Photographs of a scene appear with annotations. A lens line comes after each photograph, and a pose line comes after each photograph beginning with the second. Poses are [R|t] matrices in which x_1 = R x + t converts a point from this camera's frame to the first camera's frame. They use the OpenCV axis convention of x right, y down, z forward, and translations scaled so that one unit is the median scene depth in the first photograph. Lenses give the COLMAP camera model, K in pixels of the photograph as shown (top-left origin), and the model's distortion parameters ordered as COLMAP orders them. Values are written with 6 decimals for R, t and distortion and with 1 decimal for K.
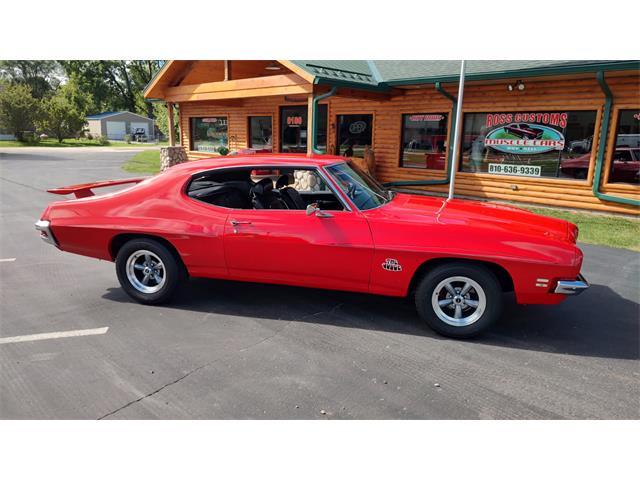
lens RADIAL K [[456.3, 0, 322.7], [0, 456.3, 239.4], [0, 0, 1]] dist [0.001102, -0.003736]
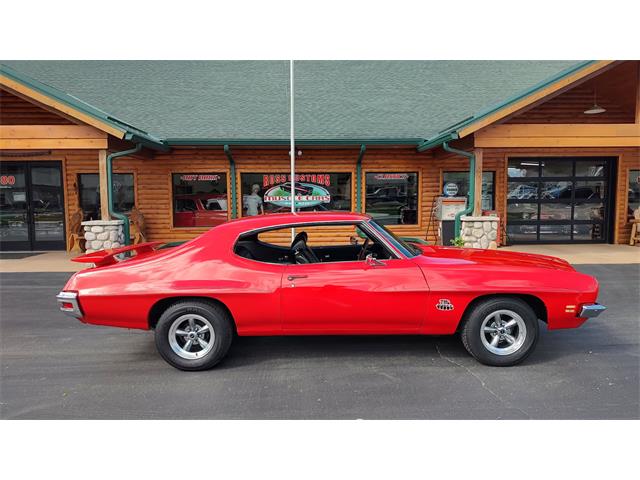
lens RADIAL K [[463.1, 0, 319.3], [0, 463.1, 238.9], [0, 0, 1]] dist [0.008774, -0.004973]
pose [[0.690141, -0.092333, 0.717760, -0.389902], [0.182977, 0.981864, -0.049628, -0.037460], [-0.700160, 0.165584, 0.694519, 0.140466]]
